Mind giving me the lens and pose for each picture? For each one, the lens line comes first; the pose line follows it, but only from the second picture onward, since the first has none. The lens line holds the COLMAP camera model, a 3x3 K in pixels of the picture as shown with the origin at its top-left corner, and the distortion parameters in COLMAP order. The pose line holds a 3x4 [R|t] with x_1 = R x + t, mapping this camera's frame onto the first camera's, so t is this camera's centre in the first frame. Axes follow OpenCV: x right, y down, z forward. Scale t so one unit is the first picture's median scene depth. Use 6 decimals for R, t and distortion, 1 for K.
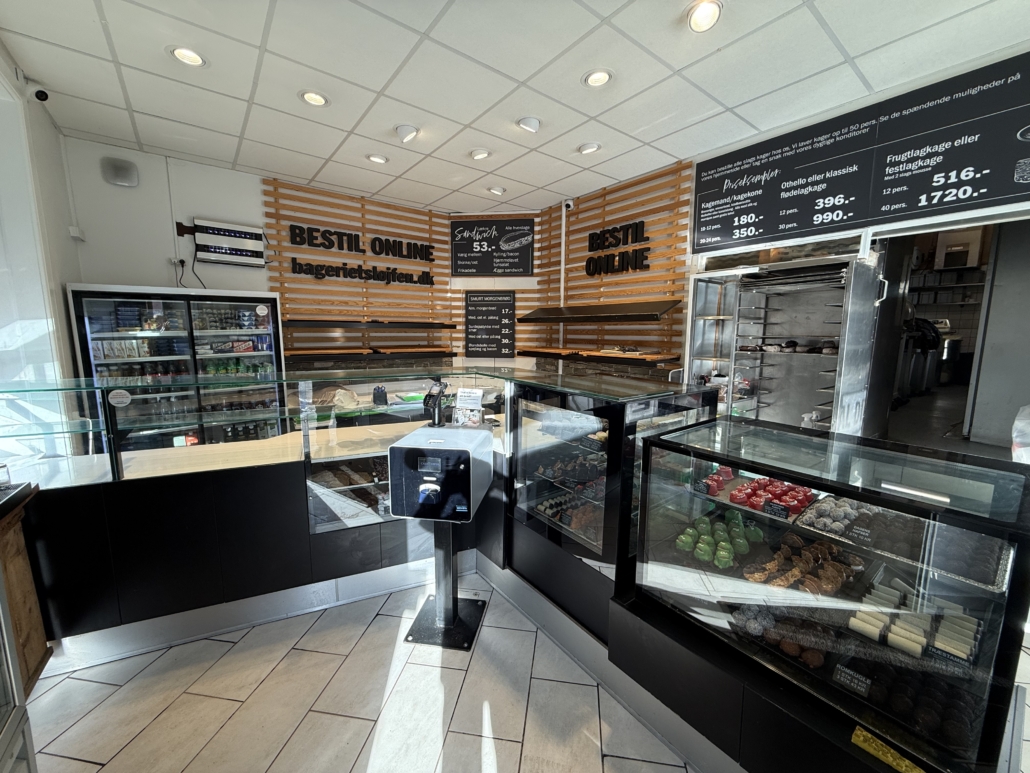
lens RADIAL K [[410.1, 0, 514.0], [0, 410.1, 386.7], [0, 0, 1]] dist [0.000653, 0.000118]
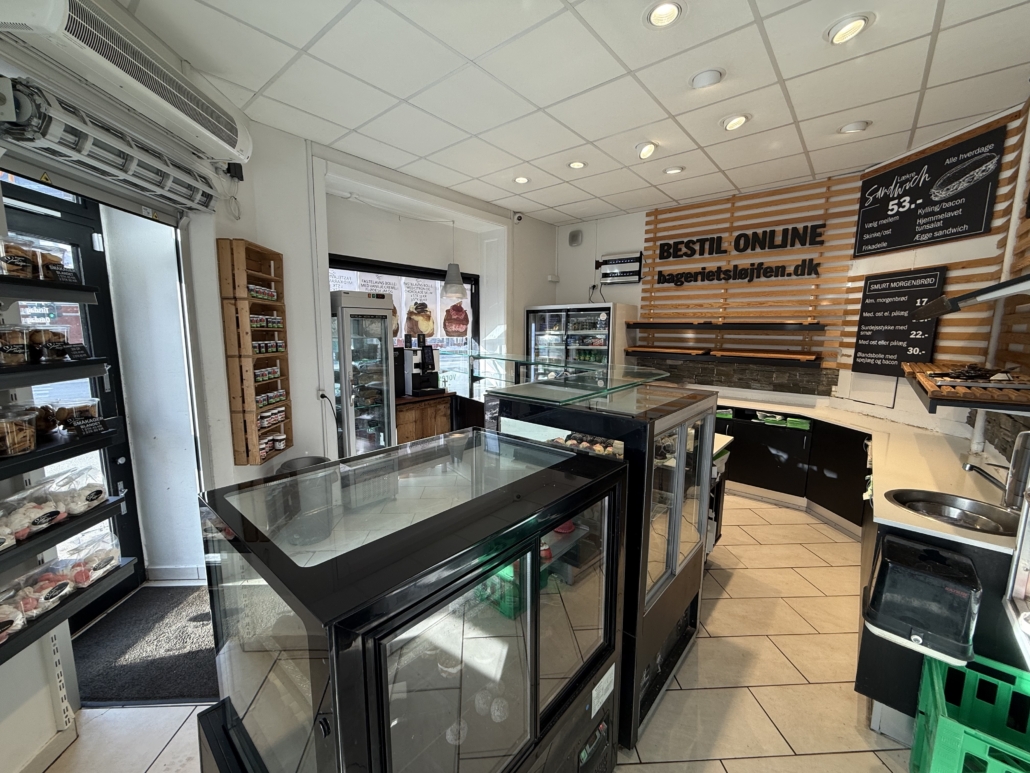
lens RADIAL K [[410.1, 0, 512.1], [0, 410.1, 384.6], [0, 0, 1]] dist [0.000653, 0.000118]
pose [[0.197888, 0.129325, -0.971656, 0.505180], [-0.142553, 0.984517, 0.102005, -0.041726], [0.969804, 0.118327, 0.213260, 0.316445]]
